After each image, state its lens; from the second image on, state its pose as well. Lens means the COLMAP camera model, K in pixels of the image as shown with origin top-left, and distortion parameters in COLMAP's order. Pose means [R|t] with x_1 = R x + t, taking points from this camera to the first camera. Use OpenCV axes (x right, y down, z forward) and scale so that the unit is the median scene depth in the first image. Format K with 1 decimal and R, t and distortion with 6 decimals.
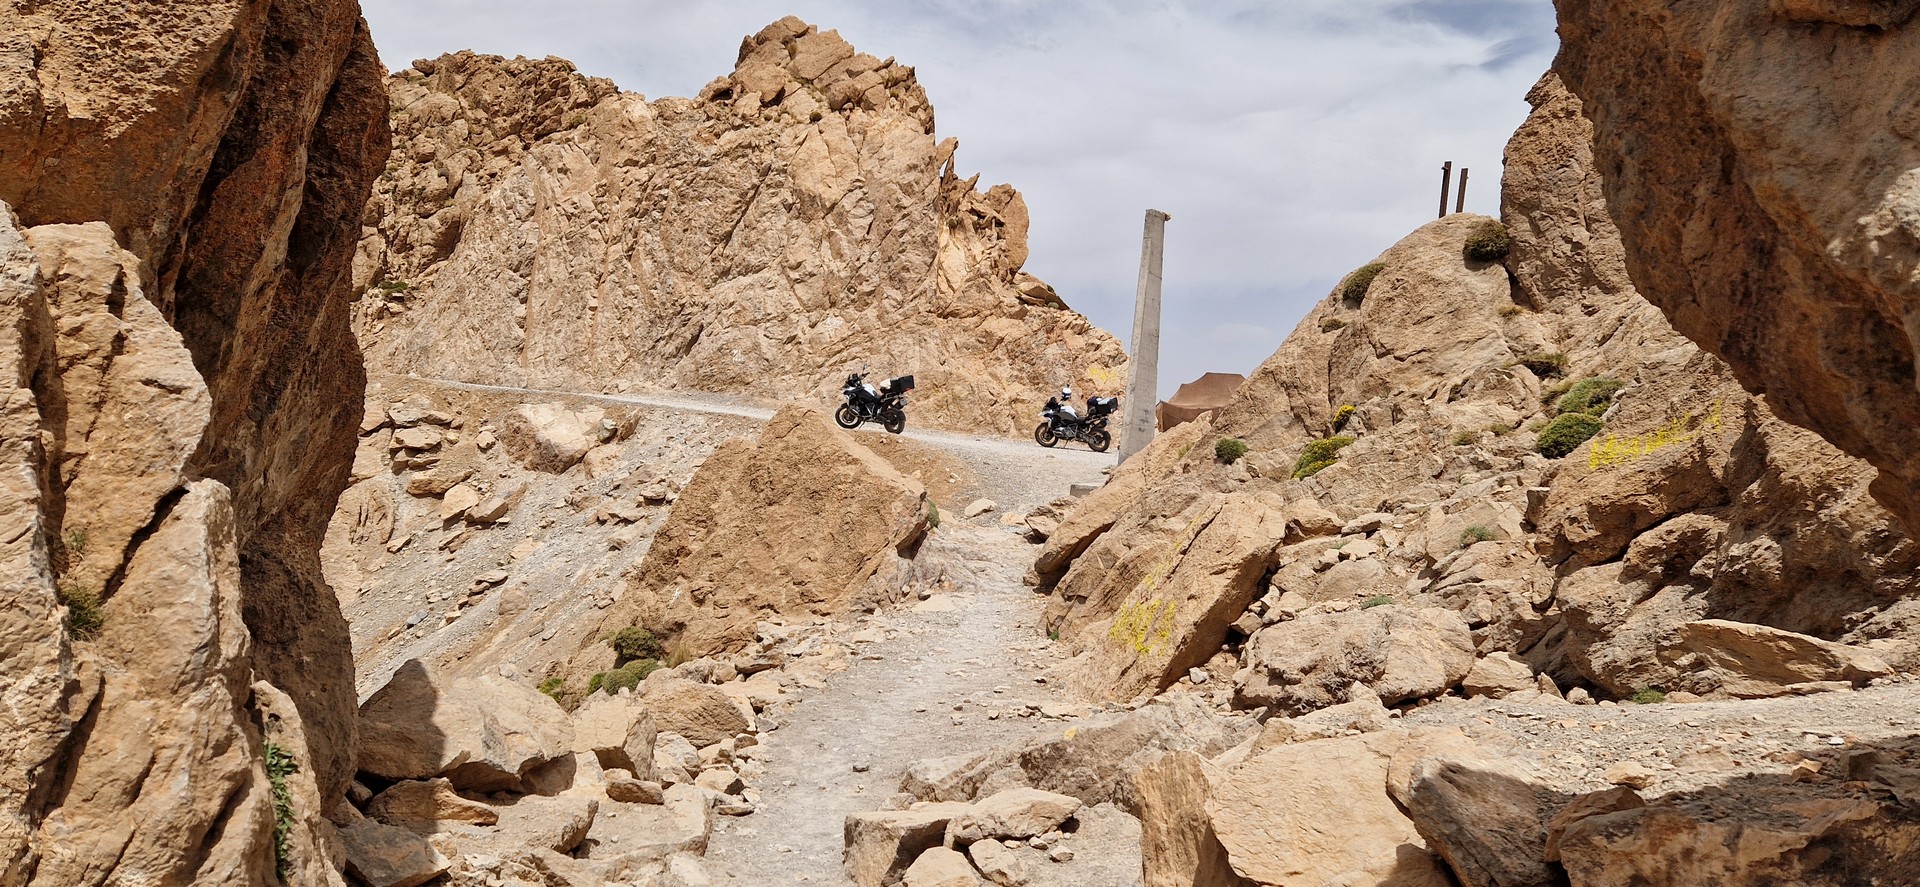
lens RADIAL K [[1295.4, 0, 970.5], [0, 1295.4, 429.7], [0, 0, 1]] dist [0.092652, -0.084656]
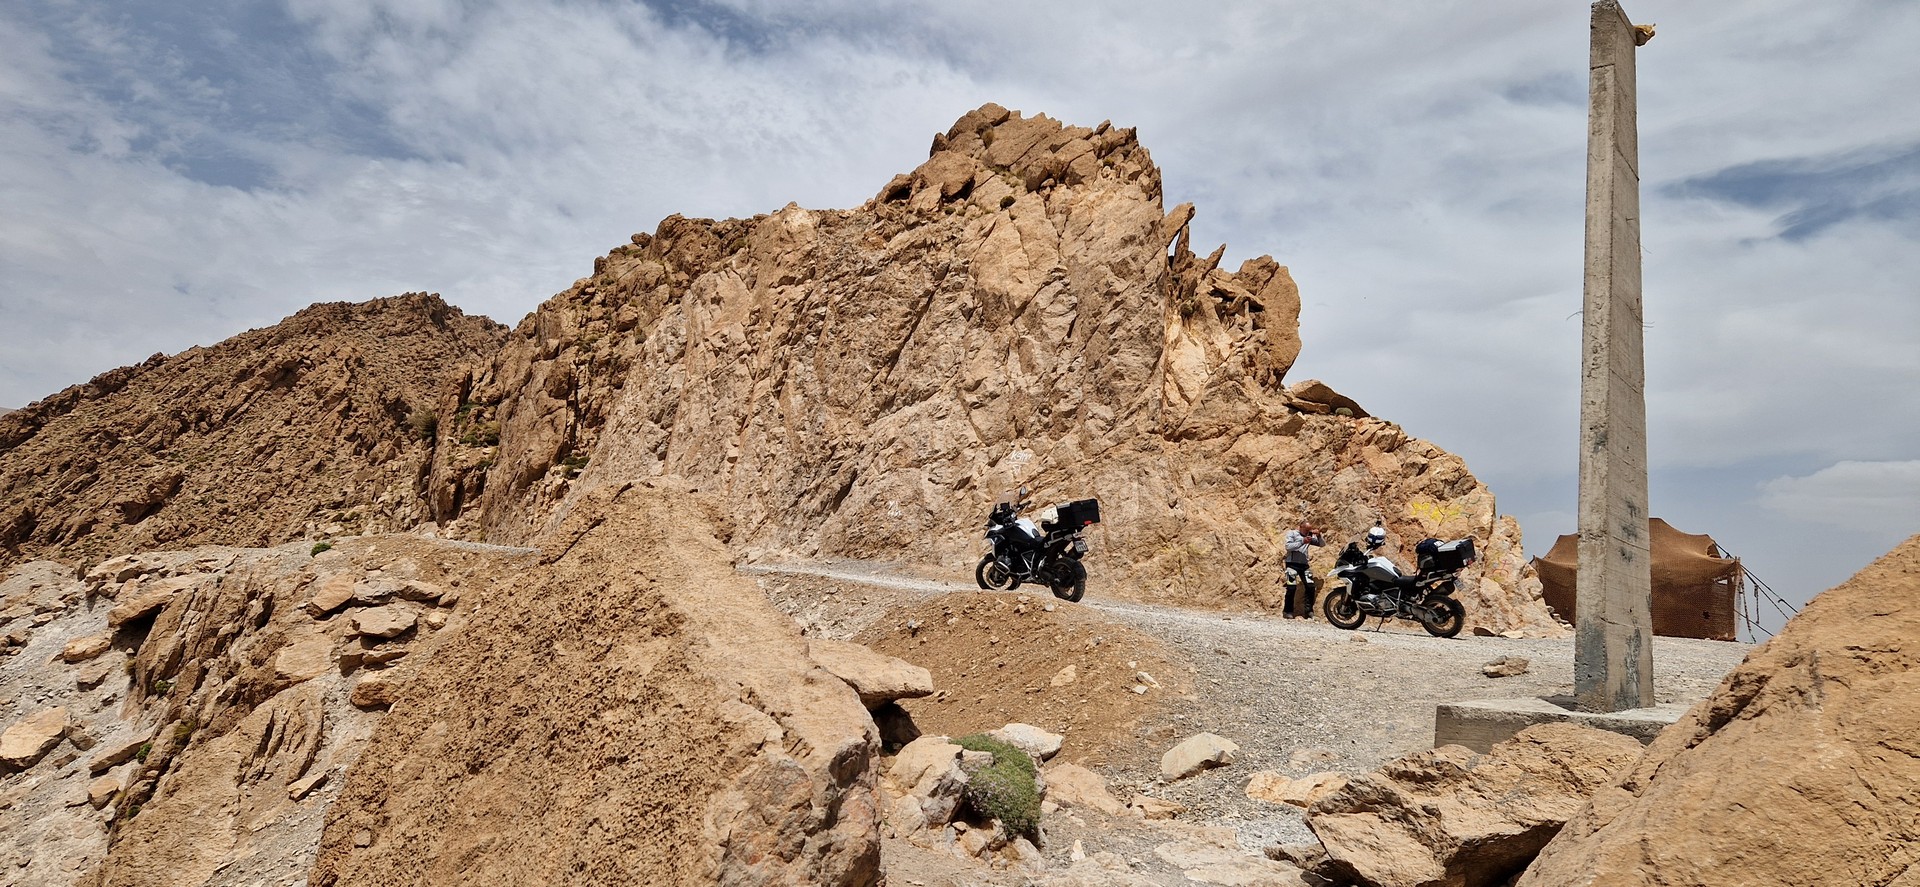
lens RADIAL K [[1295.4, 0, 965.7], [0, 1295.4, 444.5], [0, 0, 1]] dist [0.092652, -0.084656]
pose [[0.977055, -0.034614, -0.210156, 0.013937], [0.004620, 0.989918, -0.141565, 0.010332], [0.212937, 0.137346, 0.967364, 0.293292]]
